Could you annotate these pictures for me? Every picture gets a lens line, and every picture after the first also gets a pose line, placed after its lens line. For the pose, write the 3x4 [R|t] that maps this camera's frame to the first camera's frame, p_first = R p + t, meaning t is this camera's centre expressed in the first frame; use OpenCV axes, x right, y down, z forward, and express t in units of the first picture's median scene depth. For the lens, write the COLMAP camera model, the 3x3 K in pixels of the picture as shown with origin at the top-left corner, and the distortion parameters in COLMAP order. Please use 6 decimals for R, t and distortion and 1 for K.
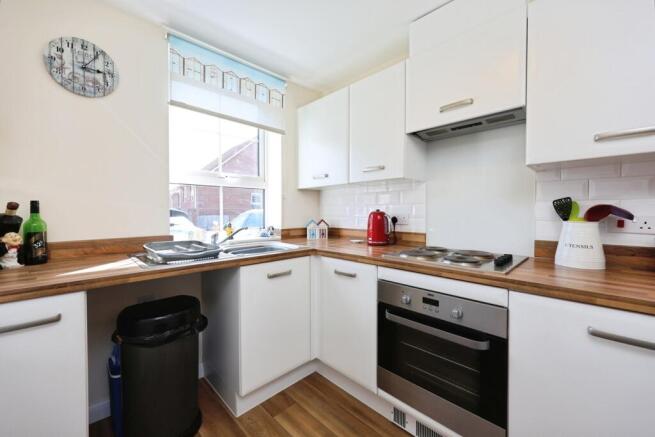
lens RADIAL K [[265.6, 0, 327.0], [0, 265.6, 211.0], [0, 0, 1]] dist [0.001895, 0.000150]
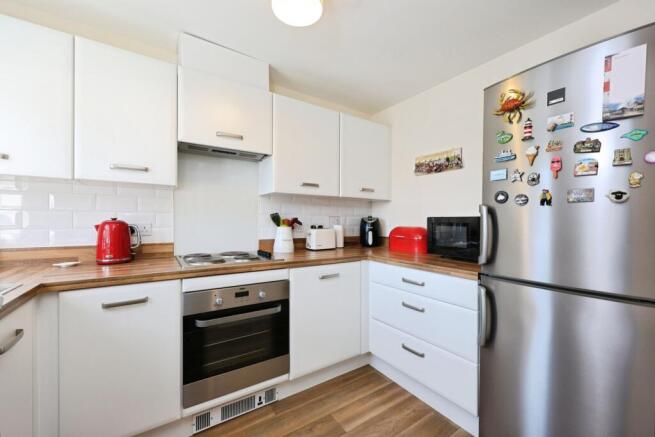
lens RADIAL K [[248.6, 0, 327.5], [0, 248.6, 218.5], [0, 0, 1]] dist [-0.000905, -0.000019]
pose [[0.205886, 0.012975, 0.978490, -0.516780], [-0.003061, 0.999916, -0.012615, 0.003594], [-0.978571, -0.000398, 0.205908, 0.296205]]
